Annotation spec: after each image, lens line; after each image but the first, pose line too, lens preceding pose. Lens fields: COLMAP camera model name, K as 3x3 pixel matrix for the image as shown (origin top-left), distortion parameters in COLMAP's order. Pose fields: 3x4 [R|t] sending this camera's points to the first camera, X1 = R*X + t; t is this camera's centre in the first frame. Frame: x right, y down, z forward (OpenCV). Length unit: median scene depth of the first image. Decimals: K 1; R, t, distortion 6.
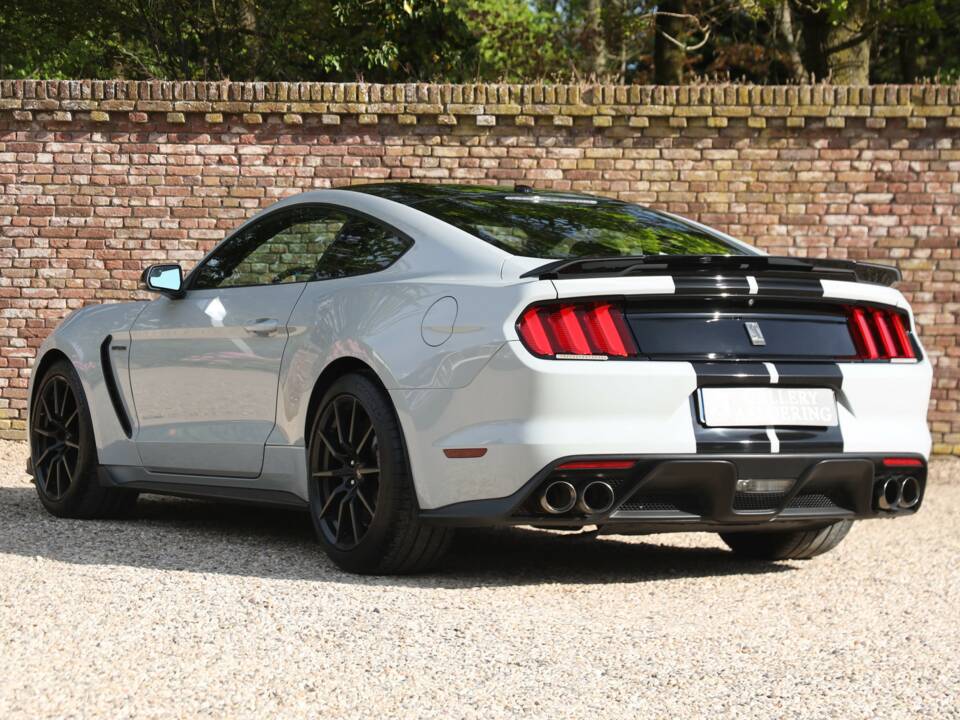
lens RADIAL K [[3103.1, 0, 528.3], [0, 3103.1, 408.0], [0, 0, 1]] dist [0.195866, 0.509662]
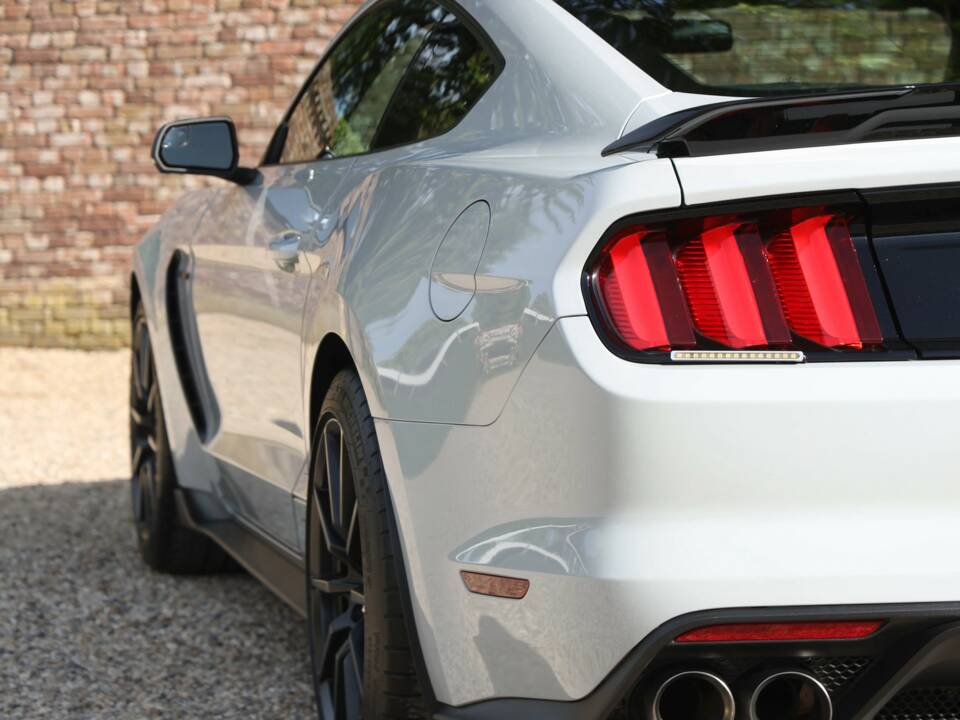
lens RADIAL K [[3207.0, 0, 500.4], [0, 3207.0, 362.7], [0, 0, 1]] dist [0.271159, -0.676029]
pose [[0.950419, -0.016763, -0.310520, 0.067201], [0.033156, 0.998317, 0.047587, -0.020967], [0.309199, -0.055523, 0.949375, 0.355407]]
